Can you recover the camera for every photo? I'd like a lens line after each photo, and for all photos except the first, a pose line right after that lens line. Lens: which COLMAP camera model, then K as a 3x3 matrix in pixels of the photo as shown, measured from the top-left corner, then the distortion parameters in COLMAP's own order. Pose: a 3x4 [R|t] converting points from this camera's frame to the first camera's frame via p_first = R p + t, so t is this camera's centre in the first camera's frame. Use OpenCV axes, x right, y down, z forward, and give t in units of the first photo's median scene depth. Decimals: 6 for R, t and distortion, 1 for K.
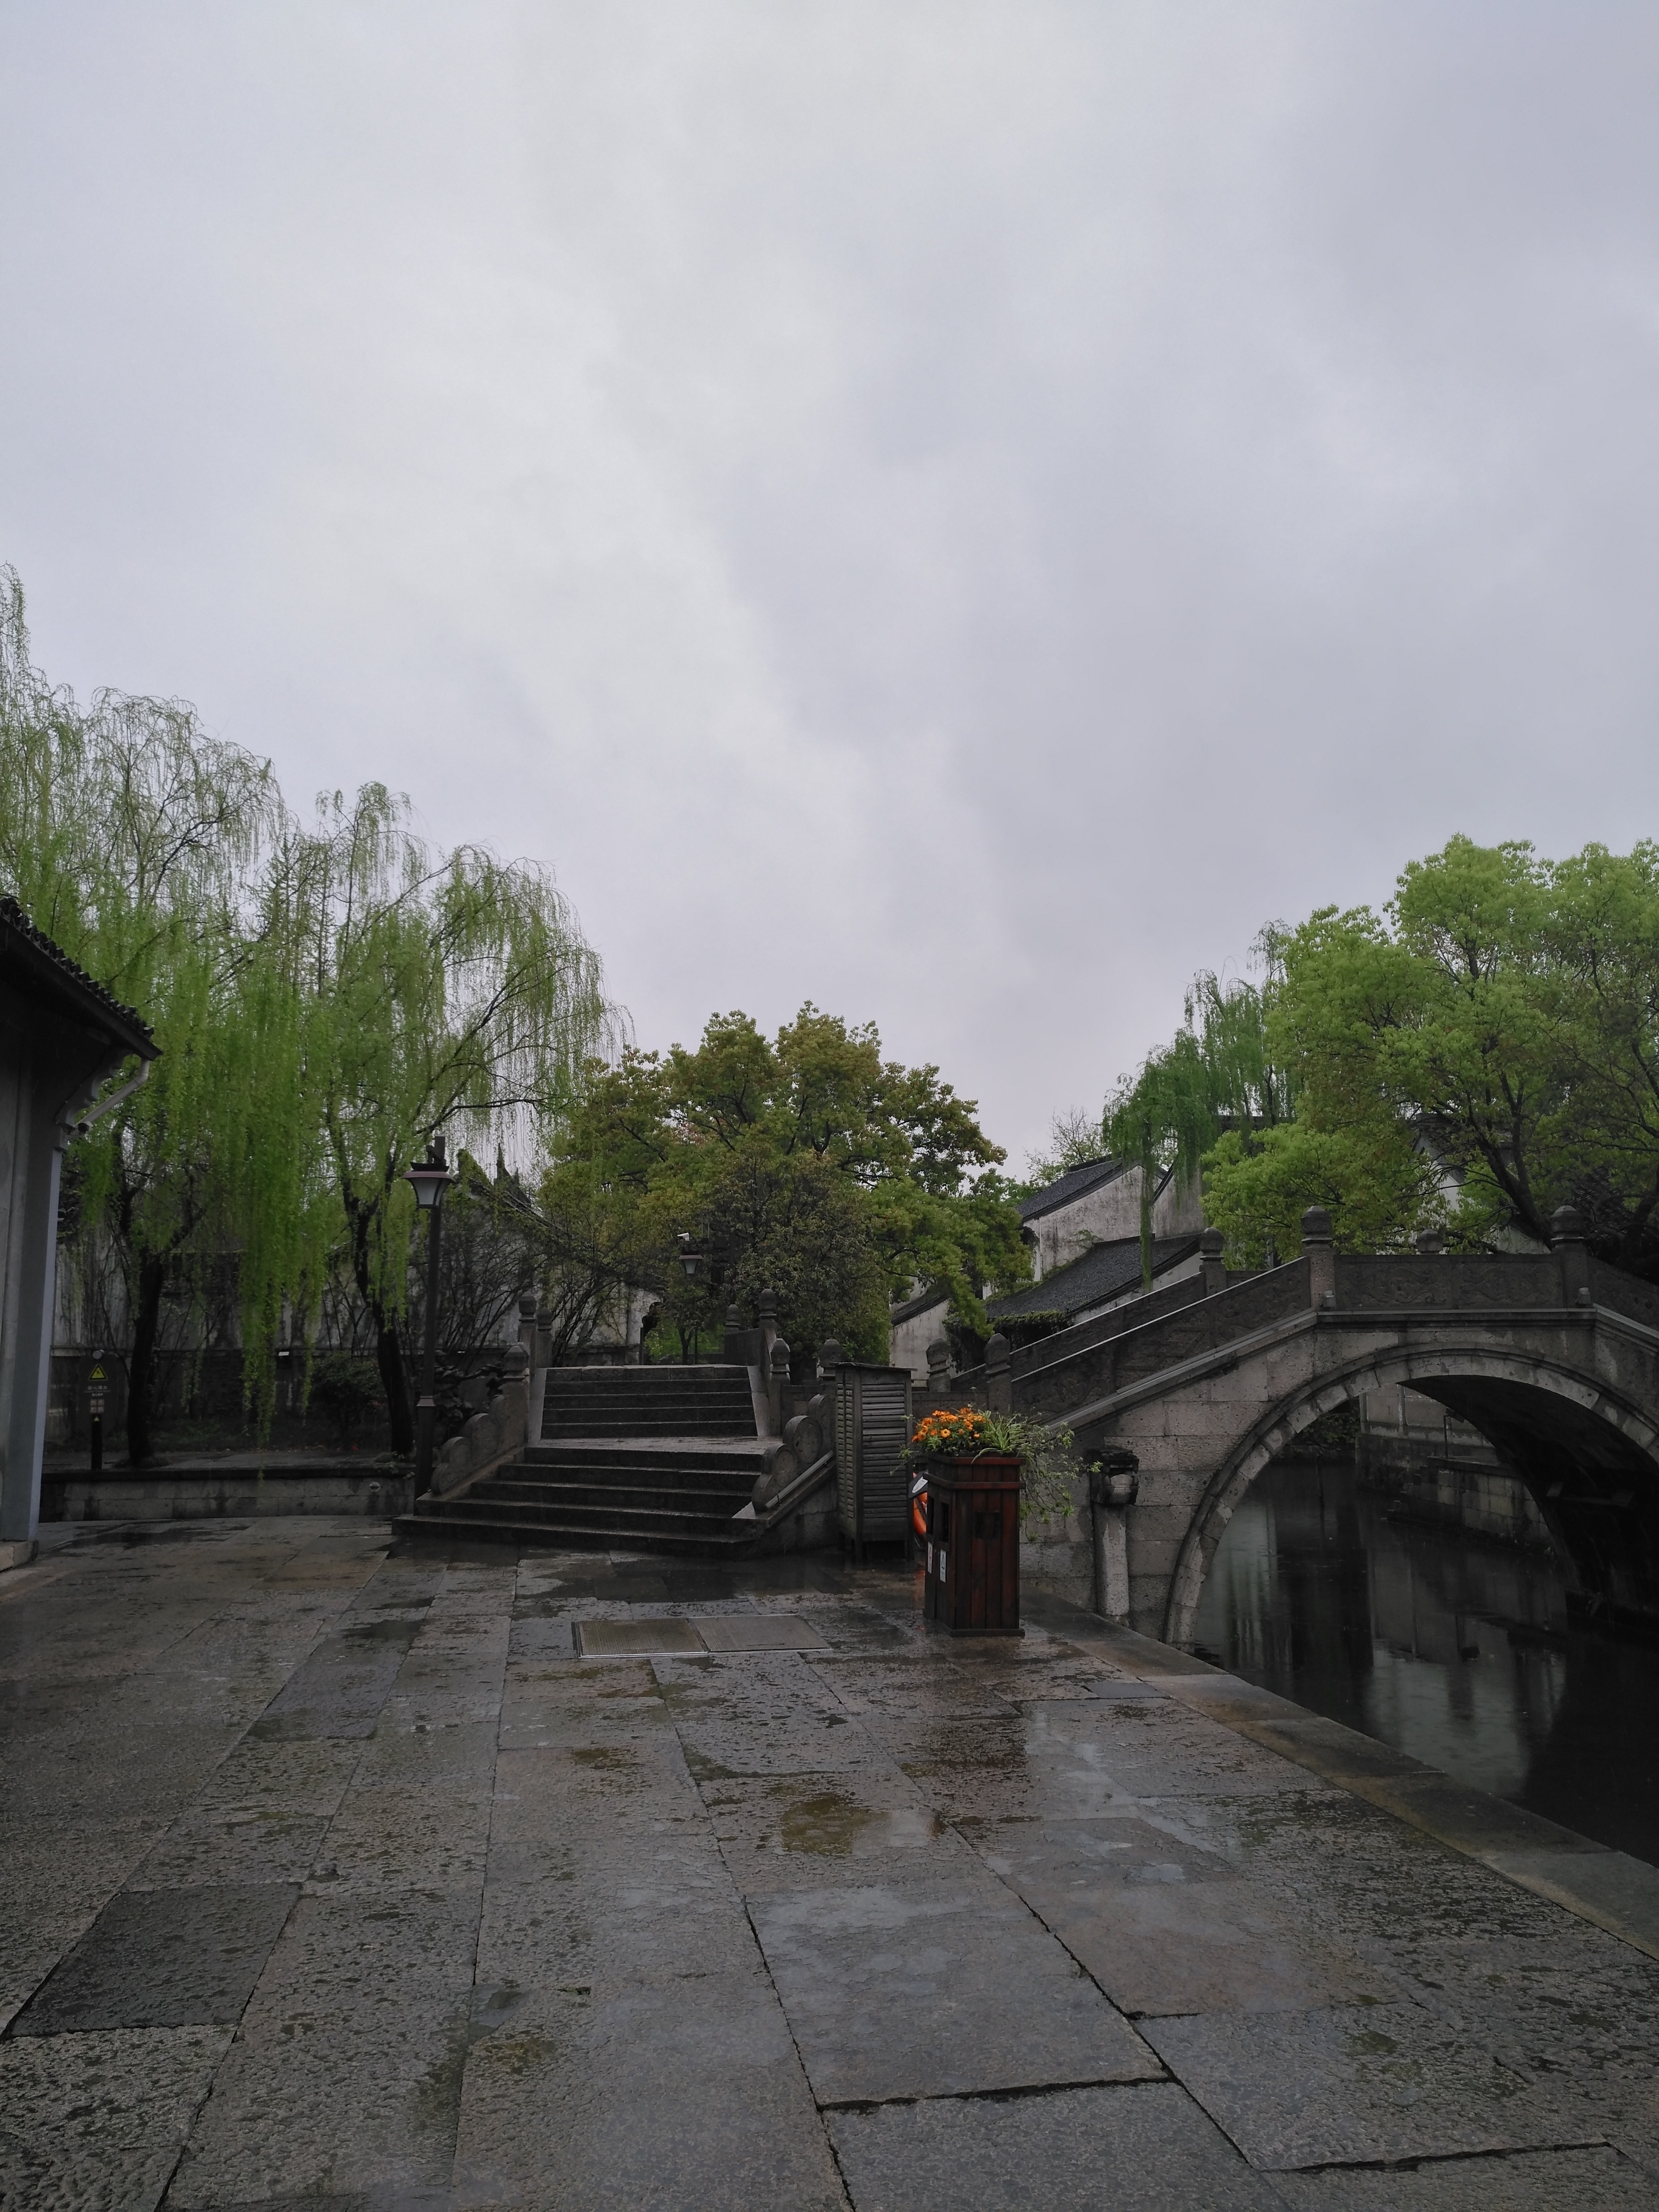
lens RADIAL K [[1694.6, 0, 829.5], [0, 1694.6, 1106.0], [0, 0, 1]] dist [-0.002078, 0.048586]
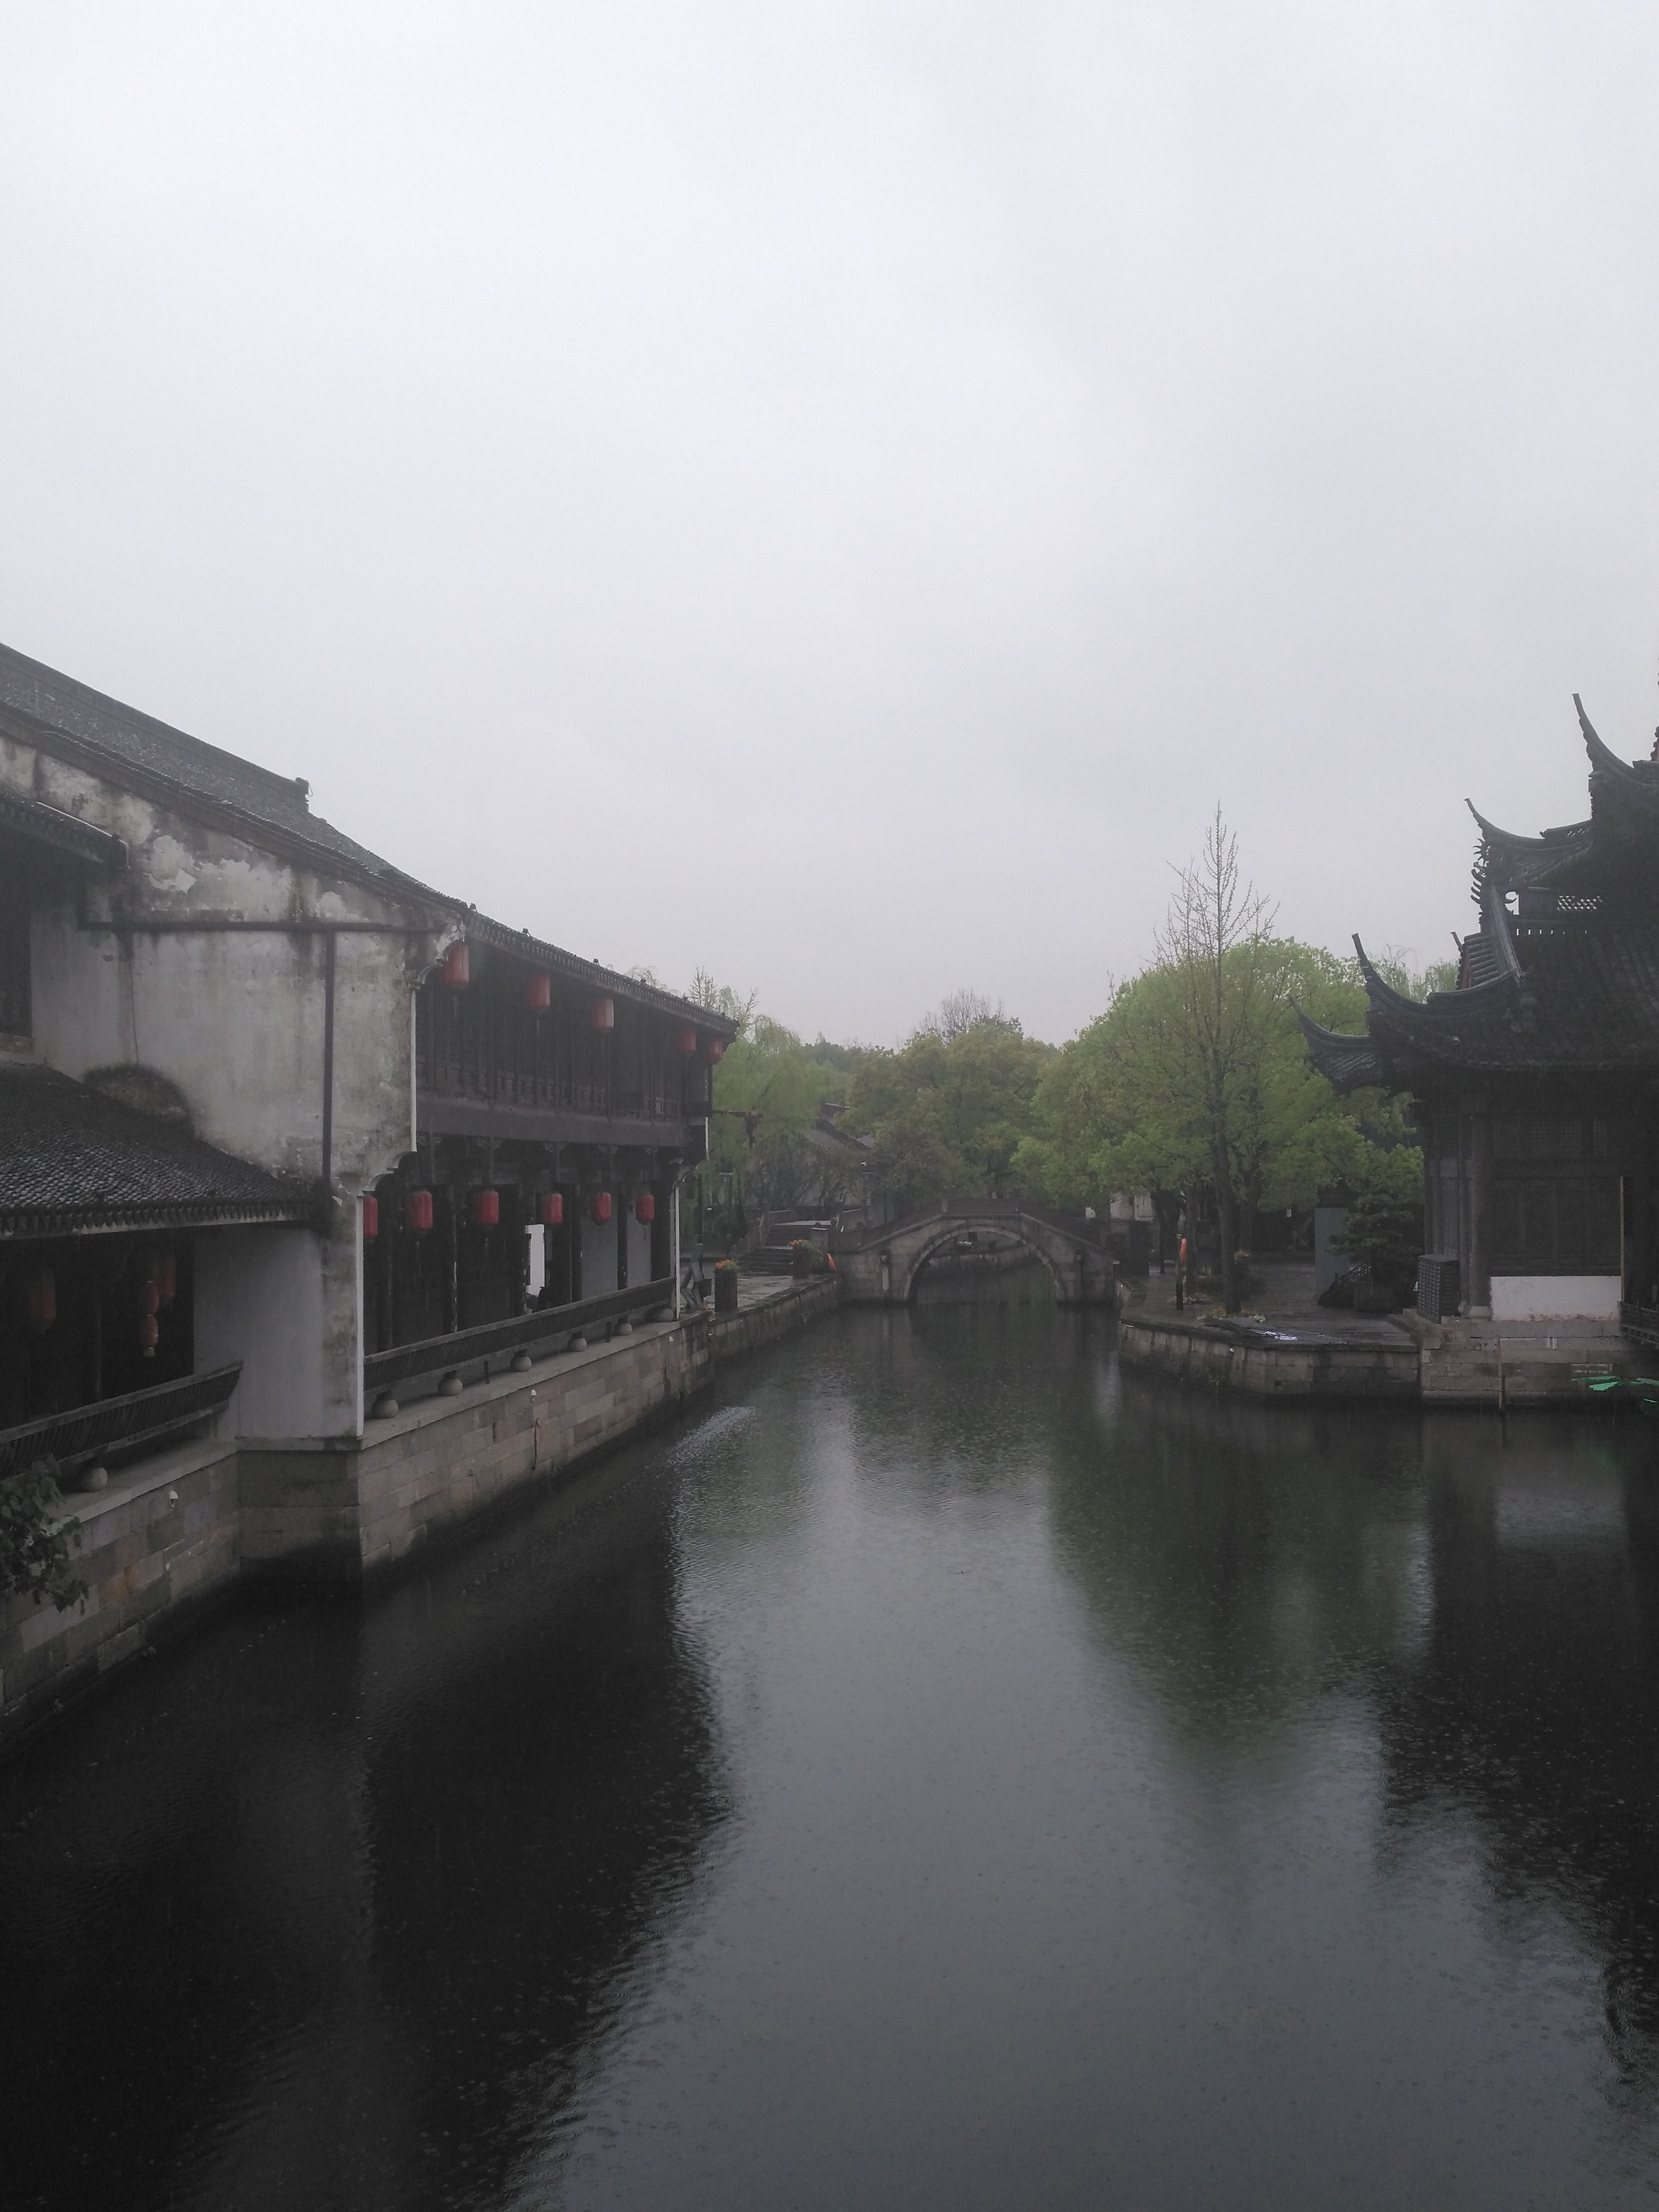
lens RADIAL K [[2158.4, 0, 829.5], [0, 2158.4, 1106.0], [0, 0, 1]] dist [0.005764, 0.006648]
pose [[0.958747, -0.004039, -0.284232, 1.425144], [0.038677, 0.992454, 0.116358, -0.697523], [0.281617, -0.122551, 0.951669, -3.670240]]
